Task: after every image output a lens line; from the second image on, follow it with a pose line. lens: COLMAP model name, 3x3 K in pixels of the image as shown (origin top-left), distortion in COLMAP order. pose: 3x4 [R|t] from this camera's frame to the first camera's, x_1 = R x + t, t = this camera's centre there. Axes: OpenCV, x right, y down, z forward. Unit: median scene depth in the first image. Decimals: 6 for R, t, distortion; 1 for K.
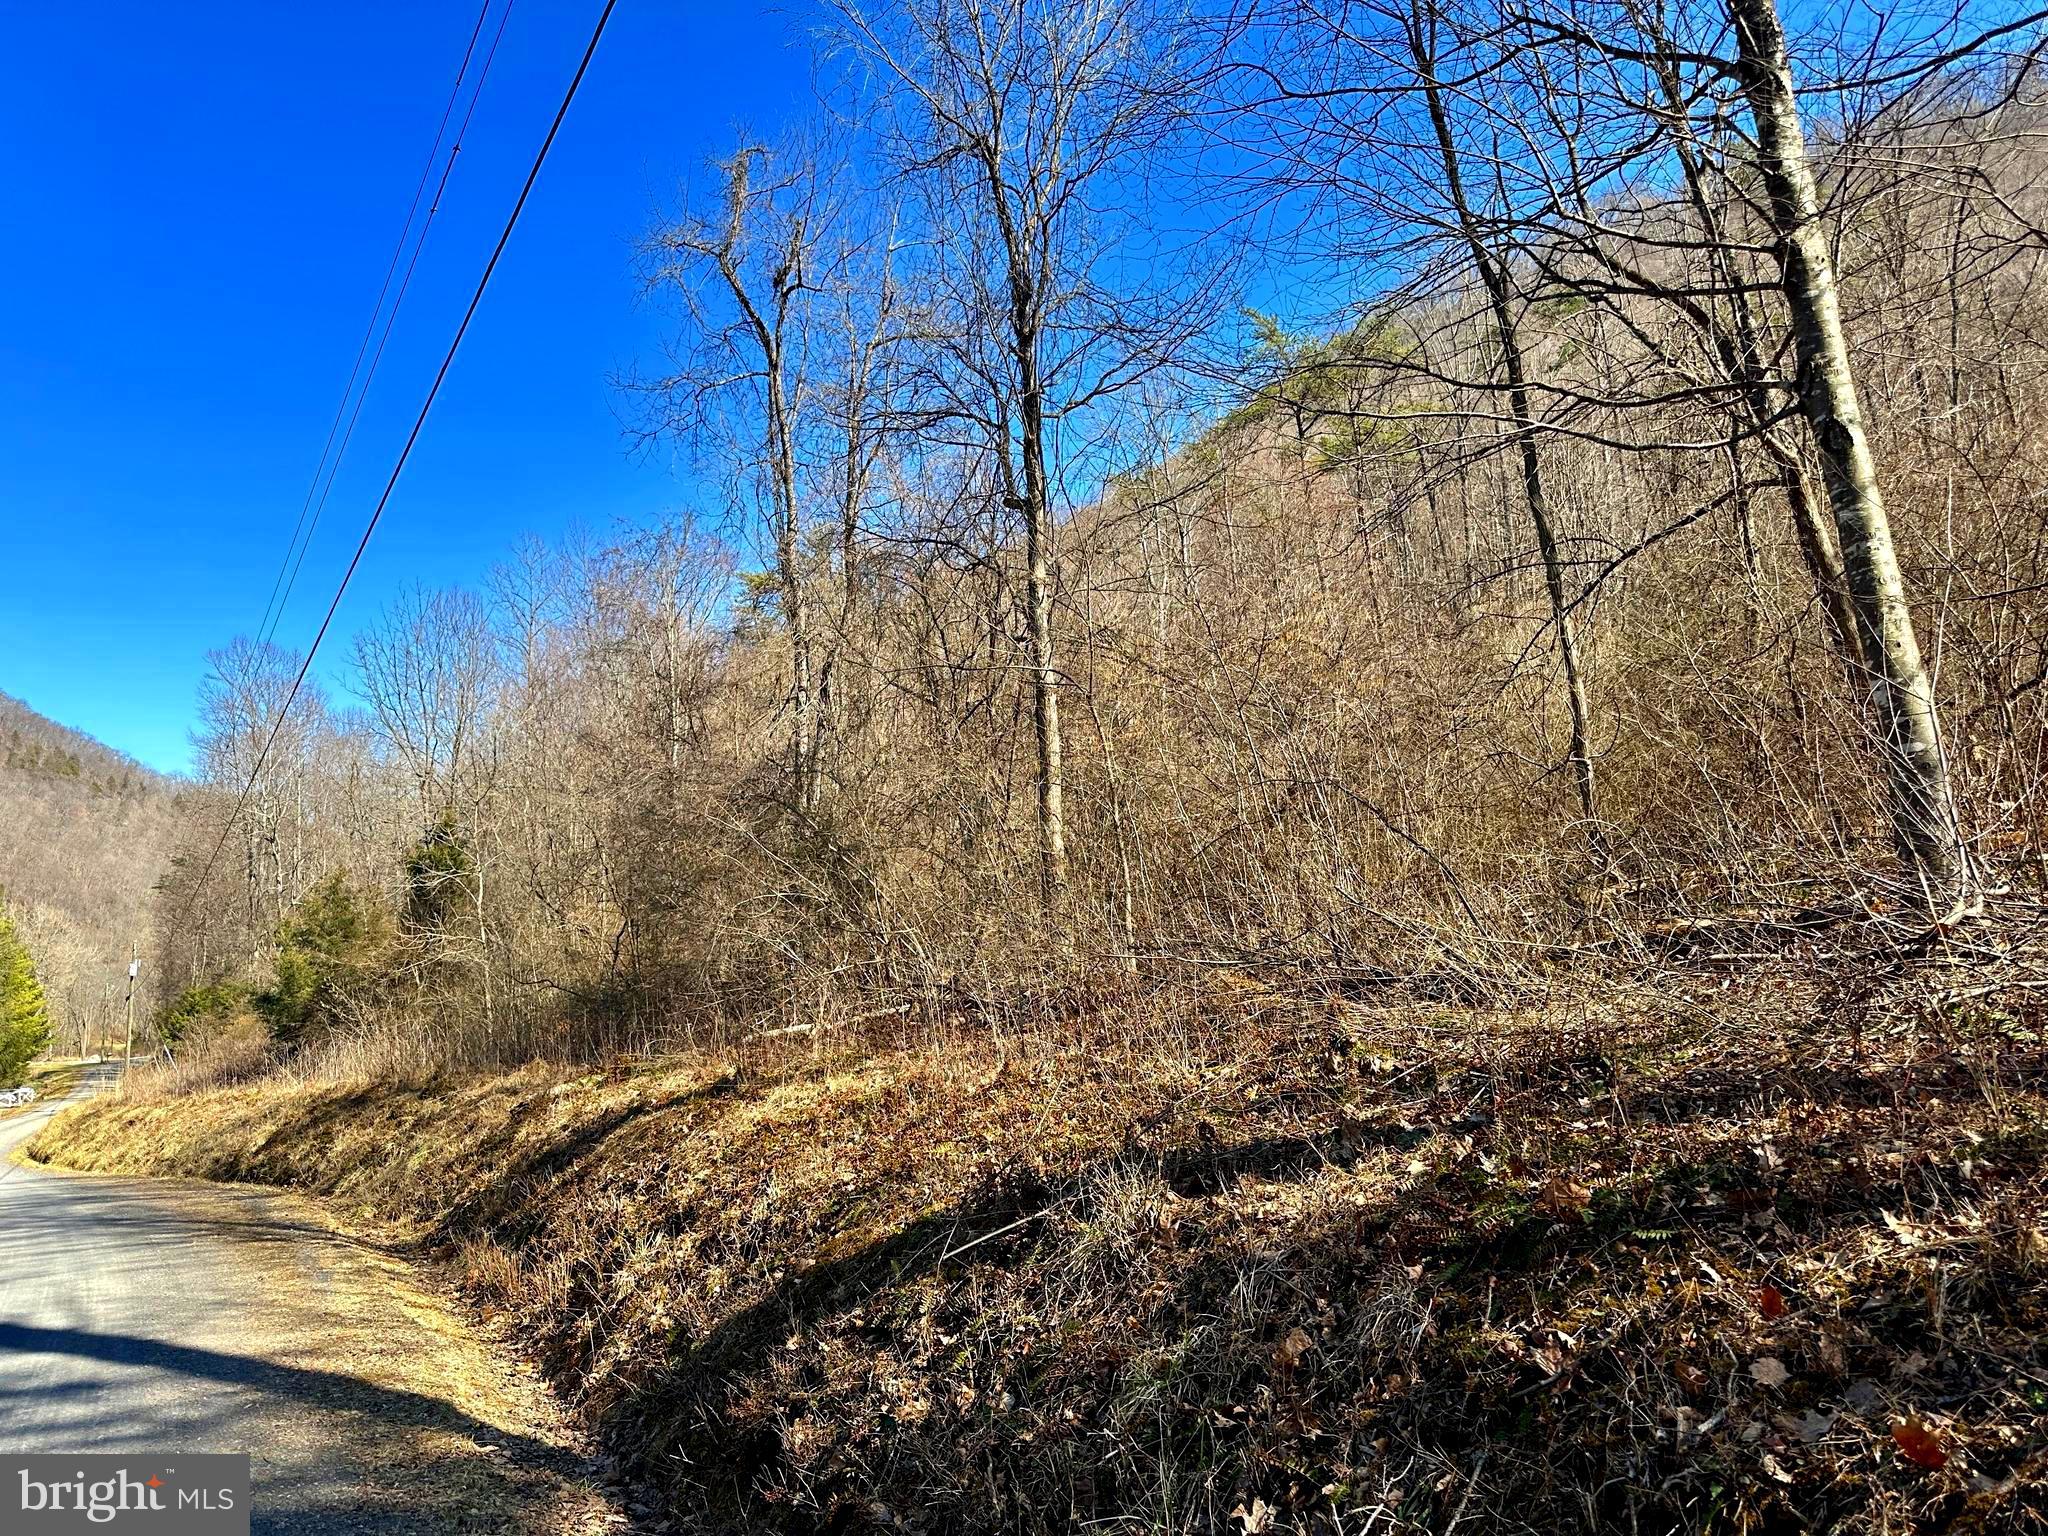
lens RADIAL K [[1462.5, 0, 1024.0], [0, 1462.5, 768.0], [0, 0, 1]] dist [0.000337, 0.001764]
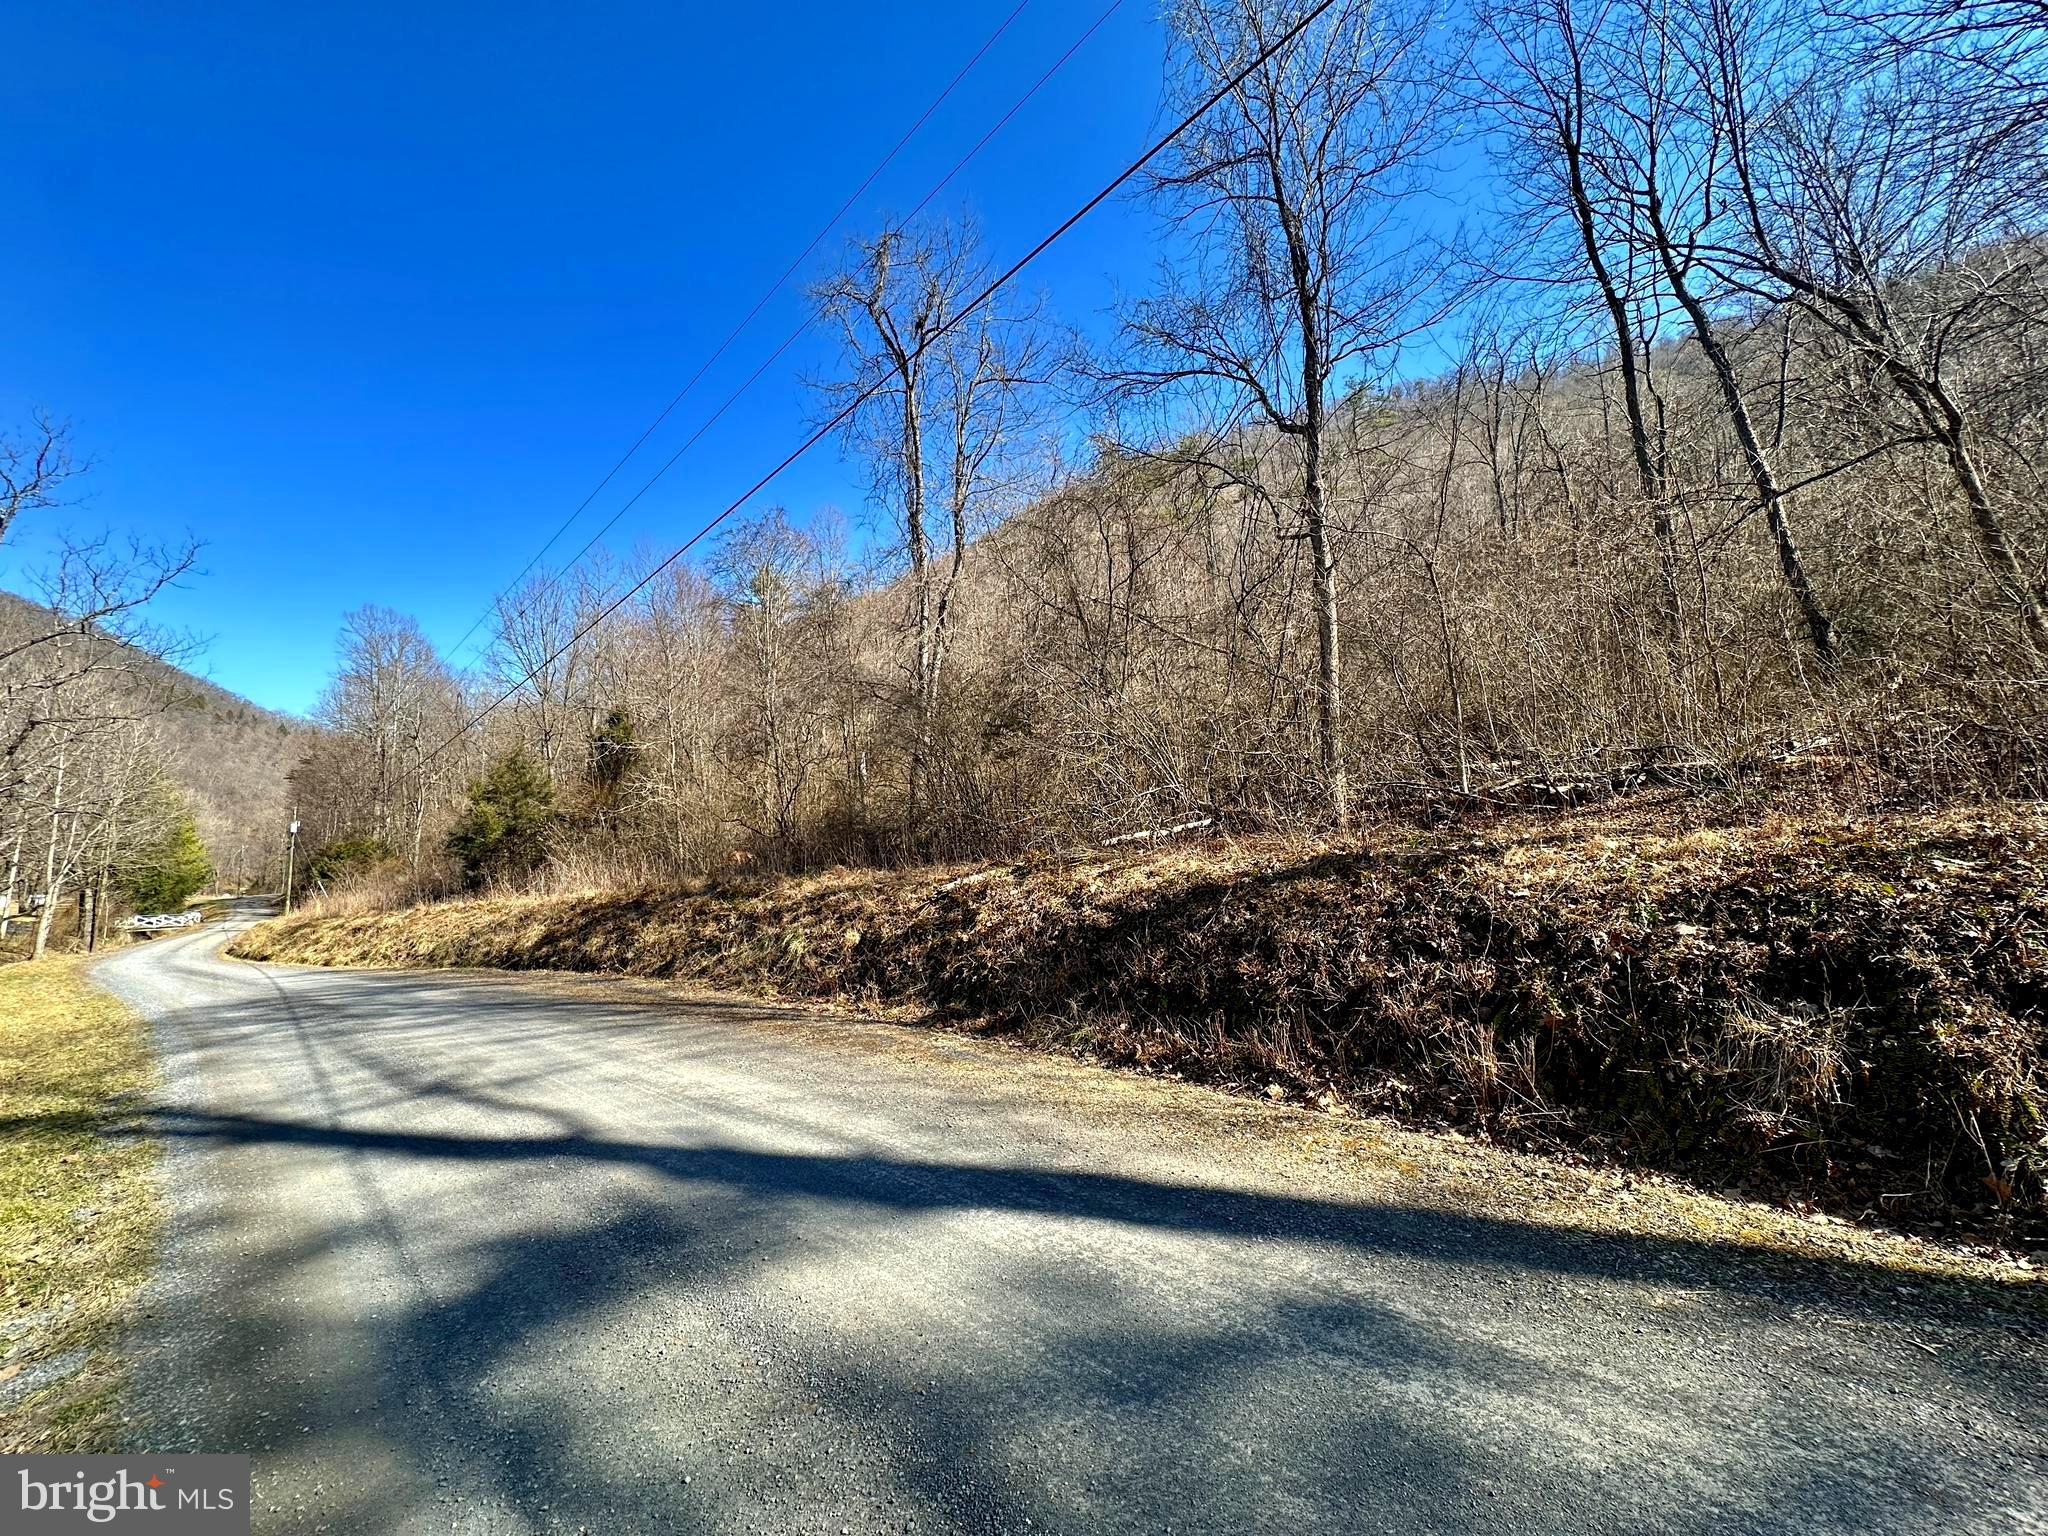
lens RADIAL K [[828.0, 0, 1024.0], [0, 828.0, 768.0], [0, 0, 1]] dist [0.009542, -0.000127]
pose [[0.978756, 0.034041, 0.202184, -0.164421], [-0.042024, 0.998492, 0.035322, 0.042966], [-0.200677, -0.043068, 0.978710, 0.144529]]
